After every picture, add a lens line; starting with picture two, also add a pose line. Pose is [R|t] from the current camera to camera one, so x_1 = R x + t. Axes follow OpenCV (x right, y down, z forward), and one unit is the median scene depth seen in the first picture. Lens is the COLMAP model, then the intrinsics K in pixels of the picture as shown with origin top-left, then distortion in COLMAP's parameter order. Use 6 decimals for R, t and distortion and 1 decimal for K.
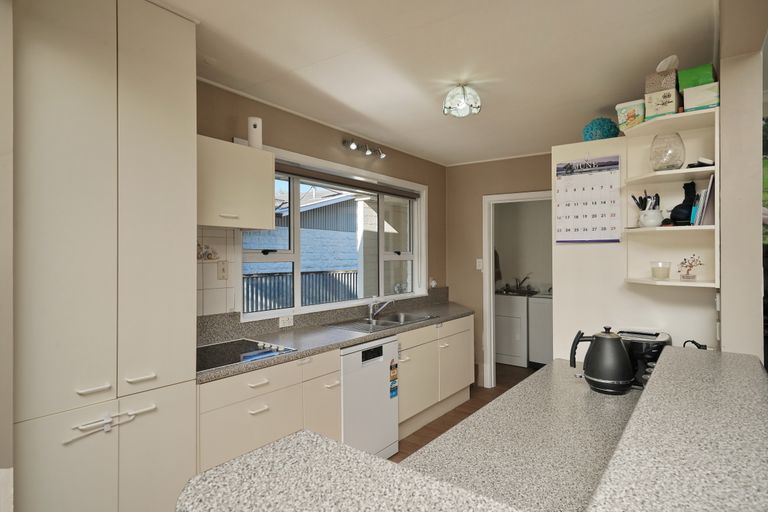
lens RADIAL K [[432.8, 0, 384.0], [0, 432.8, 256.0], [0, 0, 1]] dist [-0.001772, -0.001487]
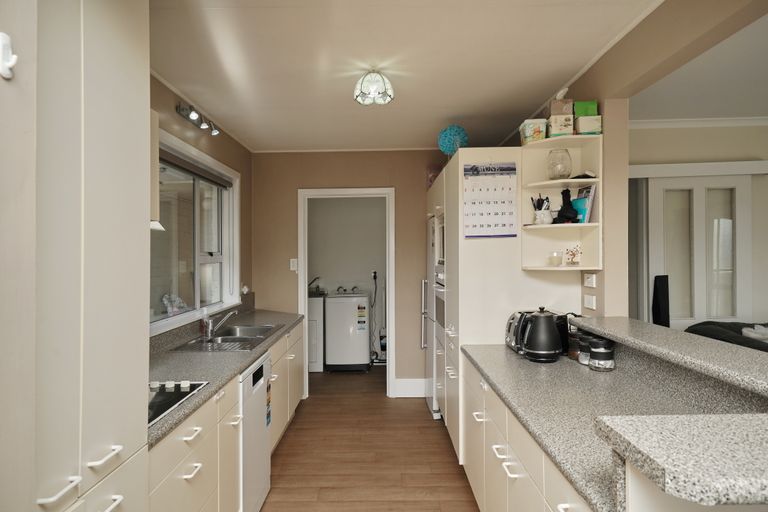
lens RADIAL K [[485.6, 0, 384.0], [0, 485.6, 256.0], [0, 0, 1]] dist [0.003484, 0.000975]
pose [[0.796451, -0.024605, 0.604202, -0.467380], [0.027638, 0.999609, 0.004274, 0.004084], [-0.604070, 0.013295, 0.796820, 0.147203]]
